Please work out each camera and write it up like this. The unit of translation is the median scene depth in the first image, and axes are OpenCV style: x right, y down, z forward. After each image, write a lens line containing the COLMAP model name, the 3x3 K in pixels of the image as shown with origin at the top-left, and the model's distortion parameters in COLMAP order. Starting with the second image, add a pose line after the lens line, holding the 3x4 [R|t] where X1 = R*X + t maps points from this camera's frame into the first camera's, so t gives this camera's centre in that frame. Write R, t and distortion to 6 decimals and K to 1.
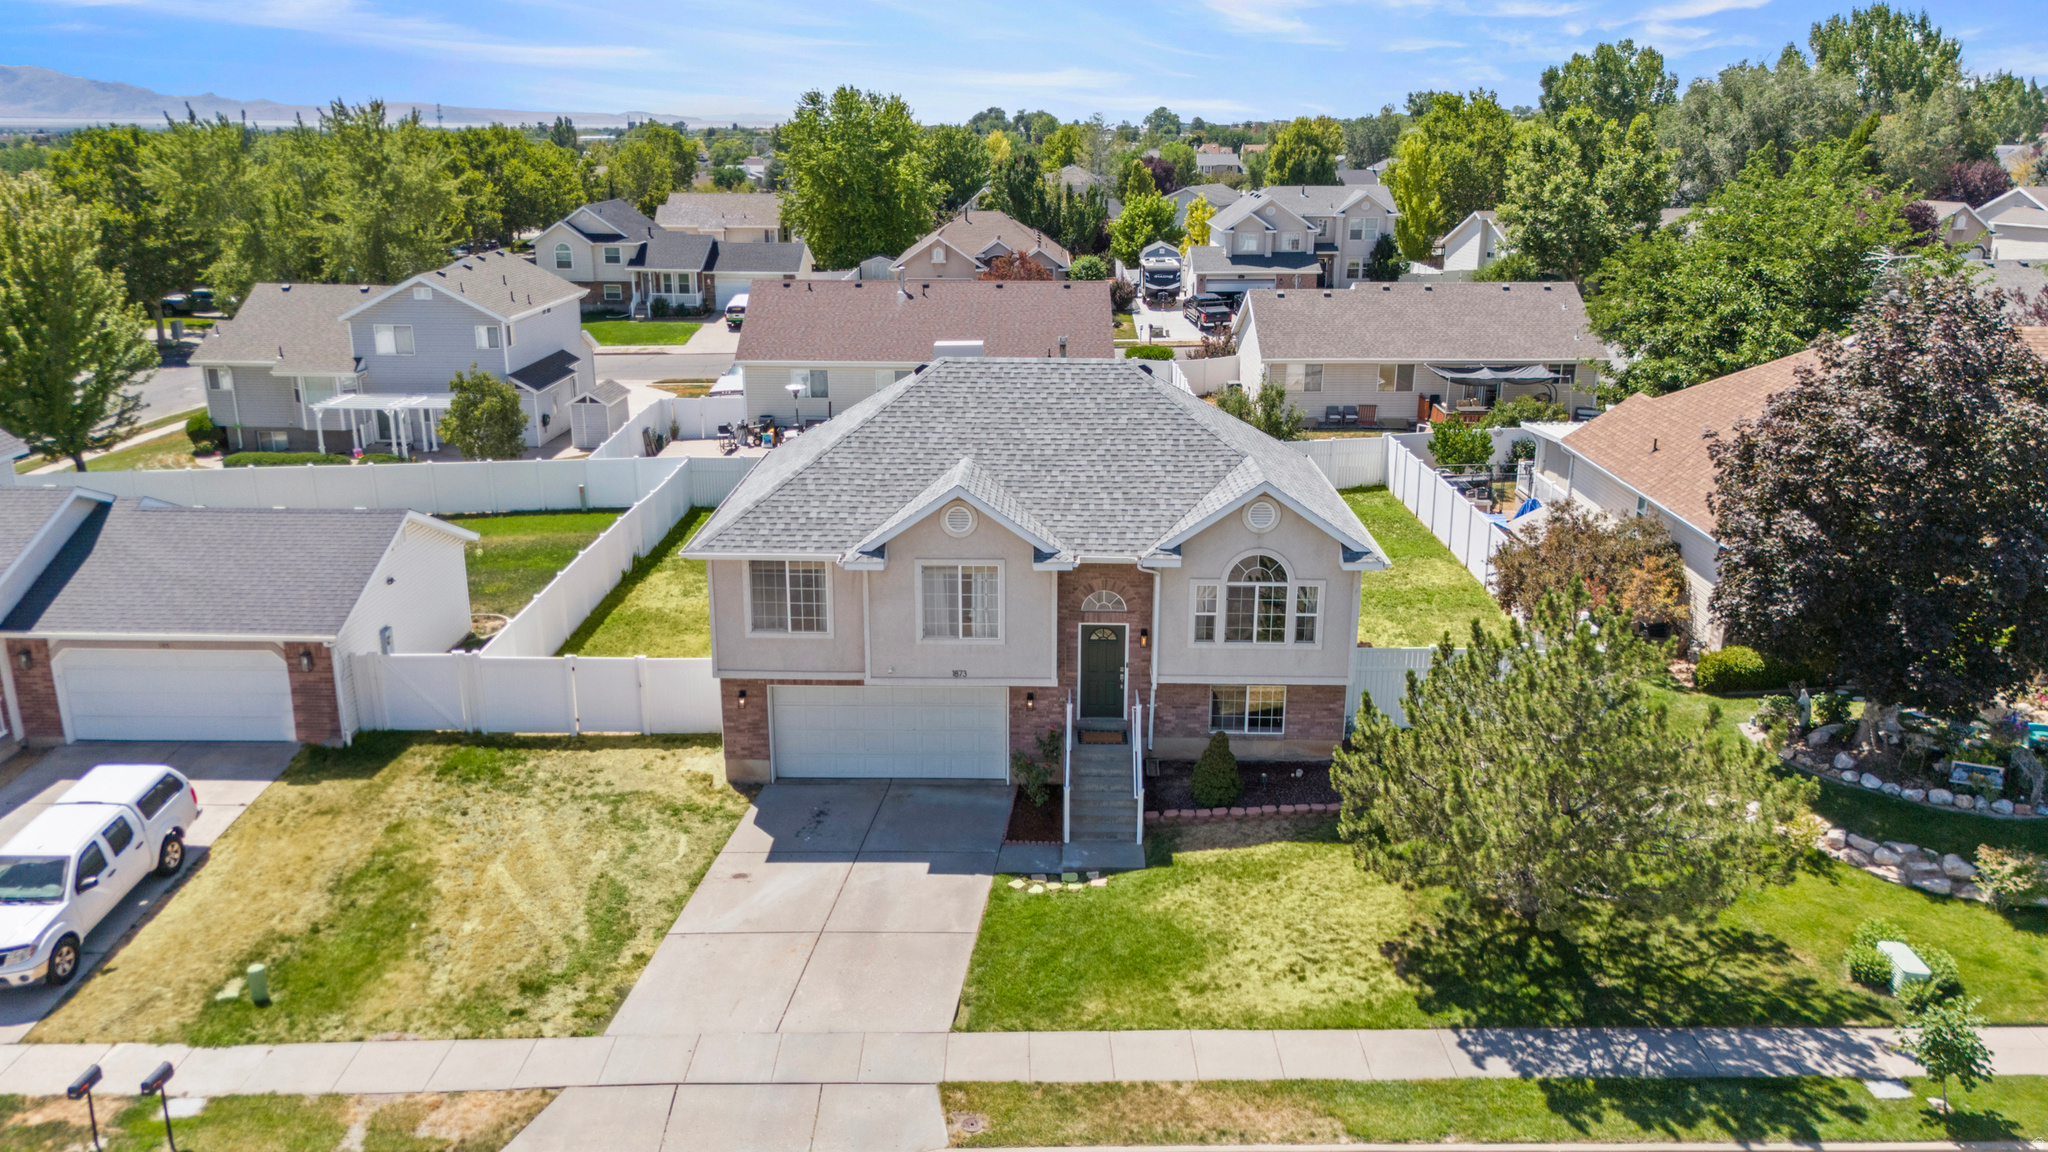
lens RADIAL K [[1527.8, 0, 1023.1], [0, 1527.8, 577.2], [0, 0, 1]] dist [0.050523, -0.038012]
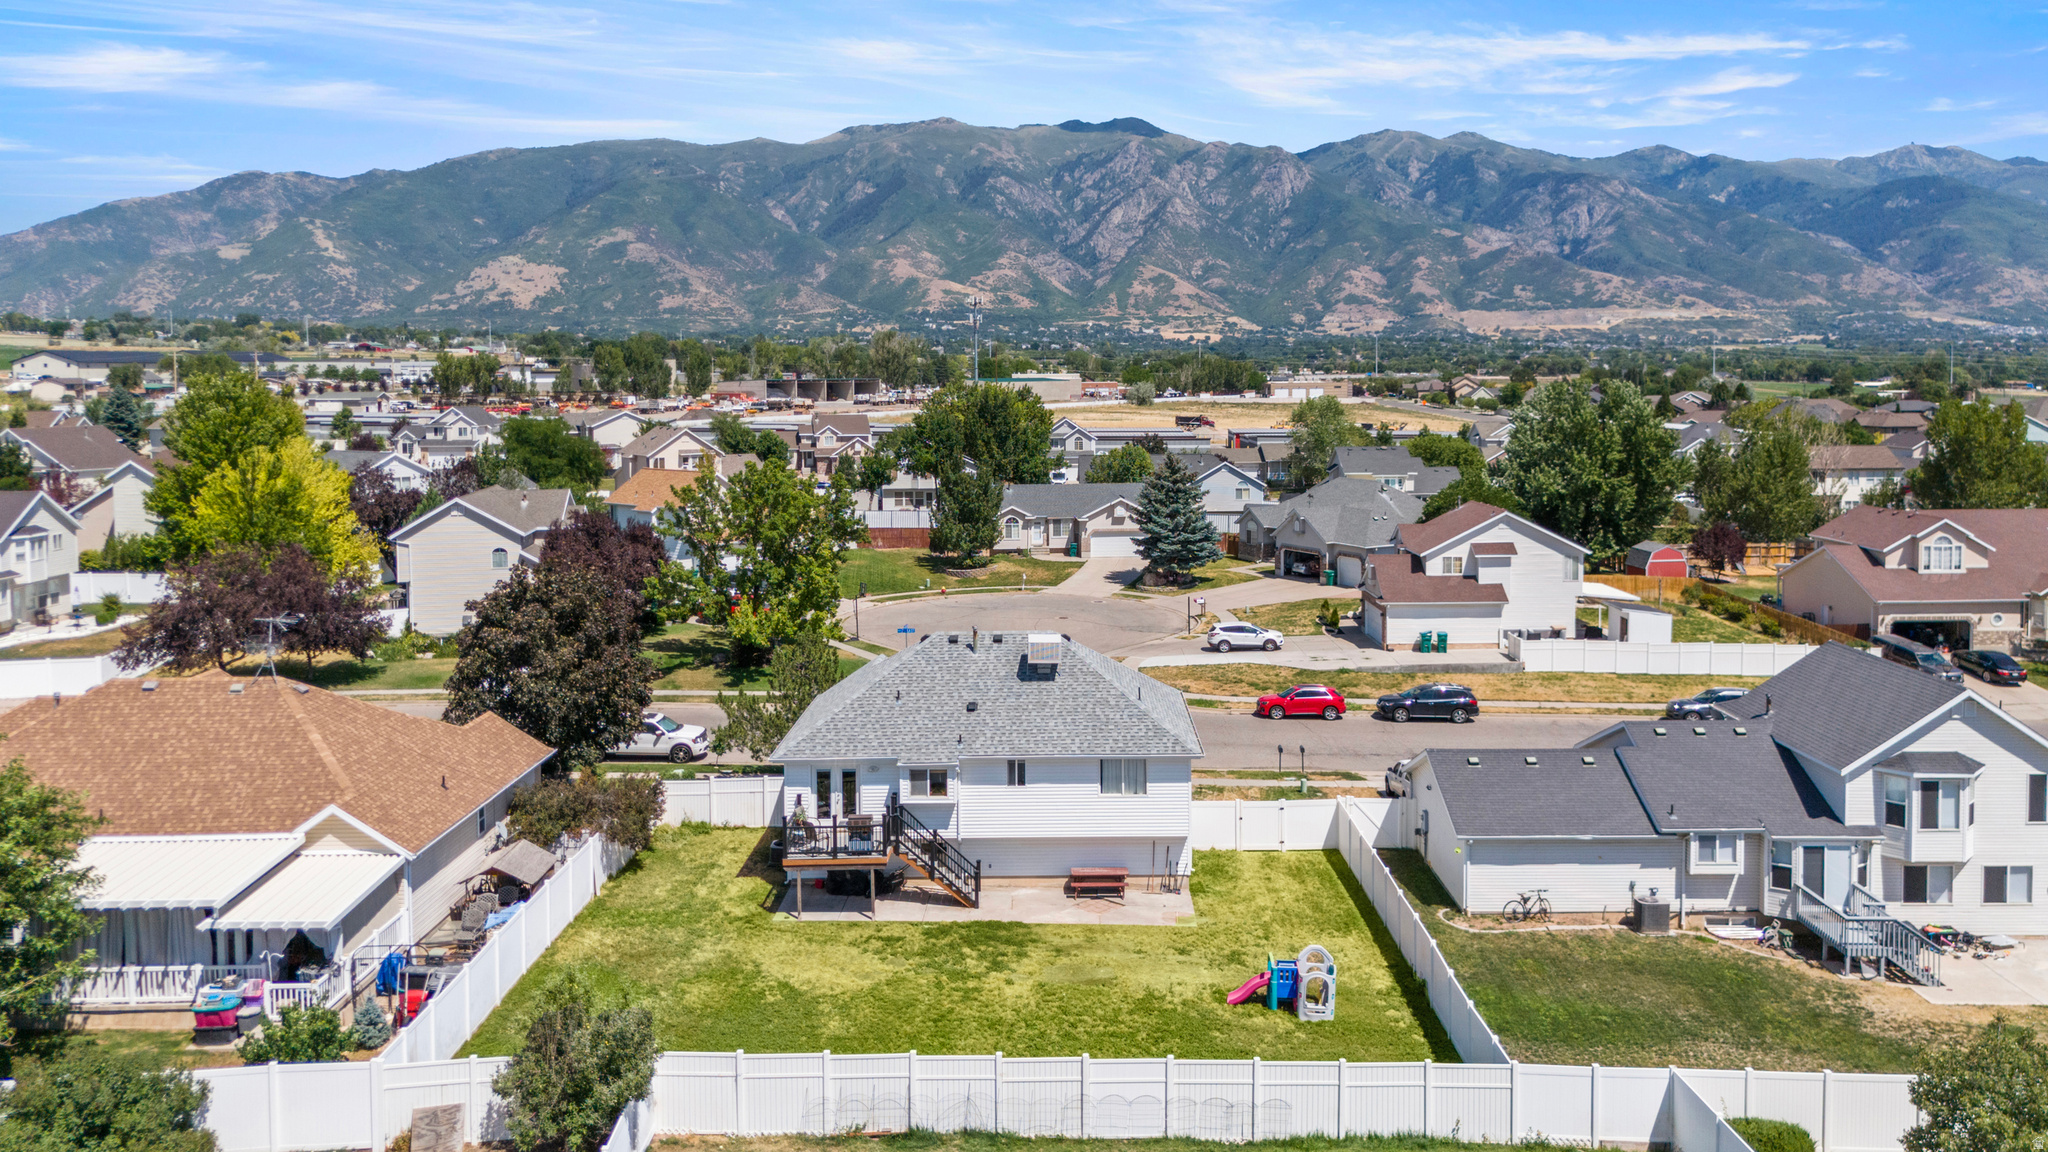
lens RADIAL K [[1547.5, 0, 1024.0], [0, 1547.5, 576.0], [0, 0, 1]] dist [0.057300, -0.057622]
pose [[-0.999936, 0.001928, 0.011156, -0.046840], [0.006381, 0.909943, 0.414684, -0.953677], [-0.009352, 0.414728, -0.909897, 2.708437]]
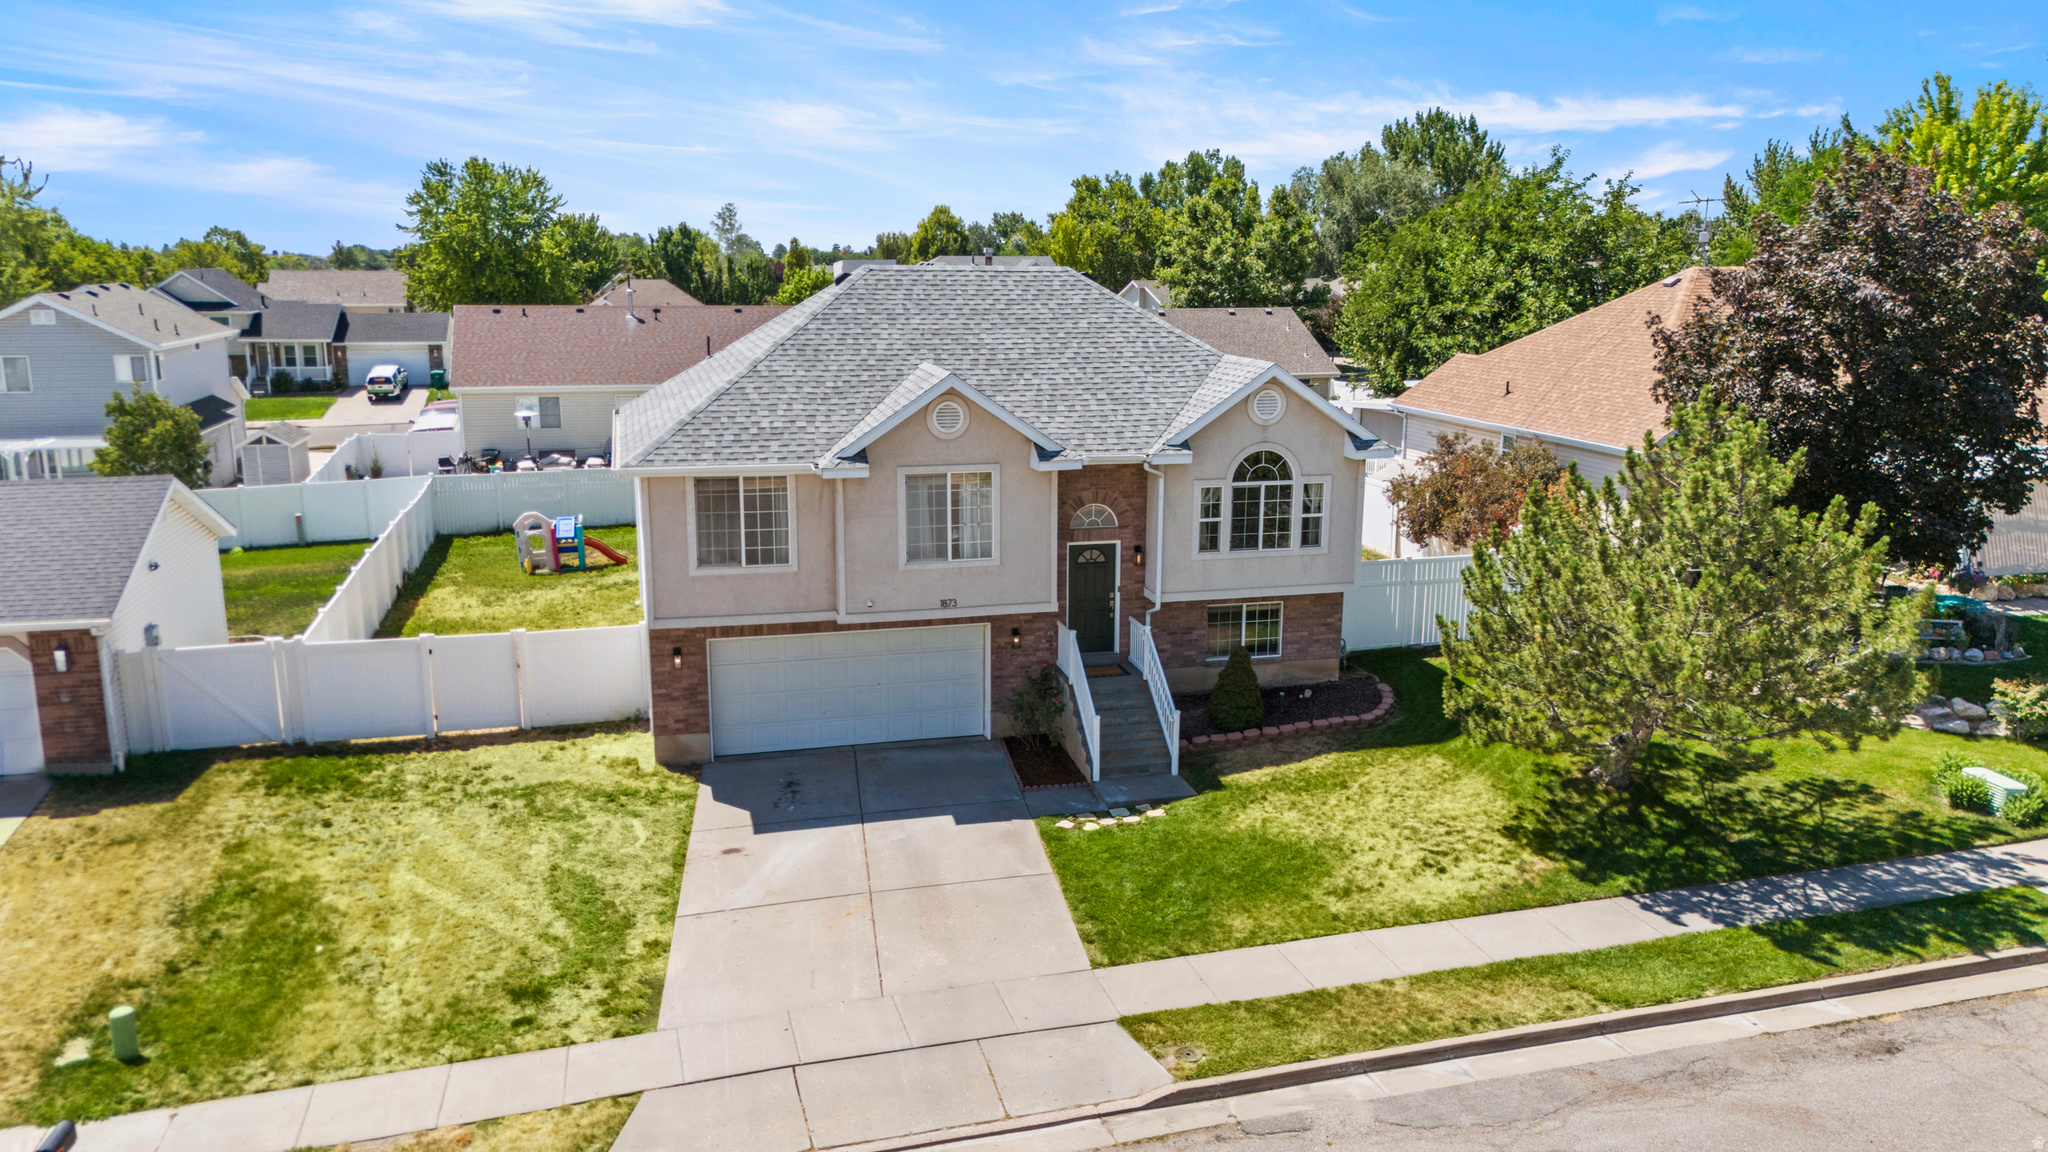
lens RADIAL K [[1511.6, 0, 1024.3], [0, 1511.6, 588.5], [0, 0, 1]] dist [0.053155, -0.043284]
pose [[0.962672, -0.057456, 0.264501, -0.230702], [0.076889, 0.995003, -0.063704, 0.115445], [-0.259519, 0.081663, 0.962279, 0.172514]]
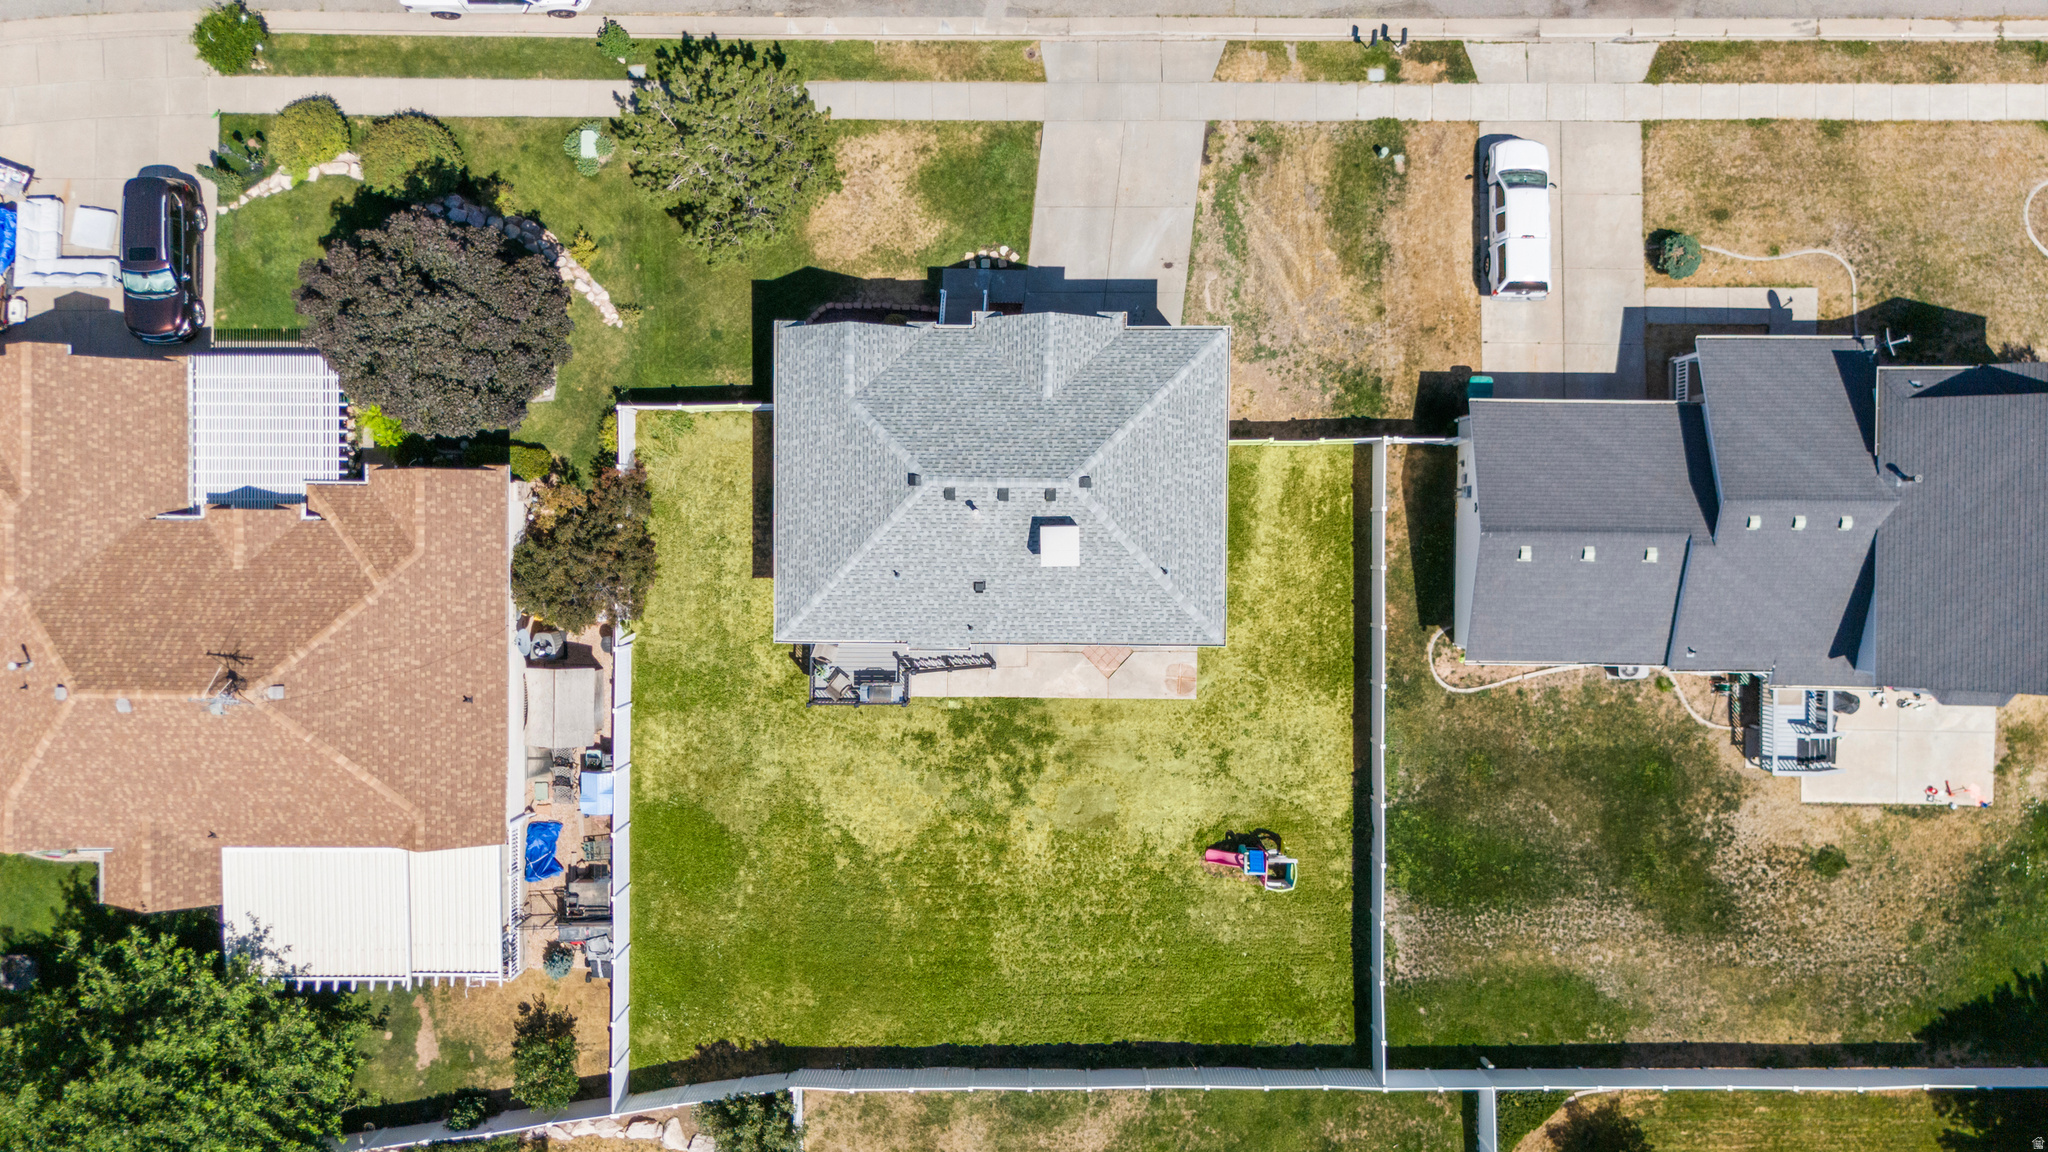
lens RADIAL K [[1511.6, 0, 1024.3], [0, 1511.6, 588.5], [0, 0, 1]] dist [0.053155, -0.043284]
pose [[-0.999884, 0.007620, 0.013166, -0.034796], [0.010344, -0.294098, 0.955719, -1.557078], [0.011155, 0.955745, 0.293985, 0.807388]]
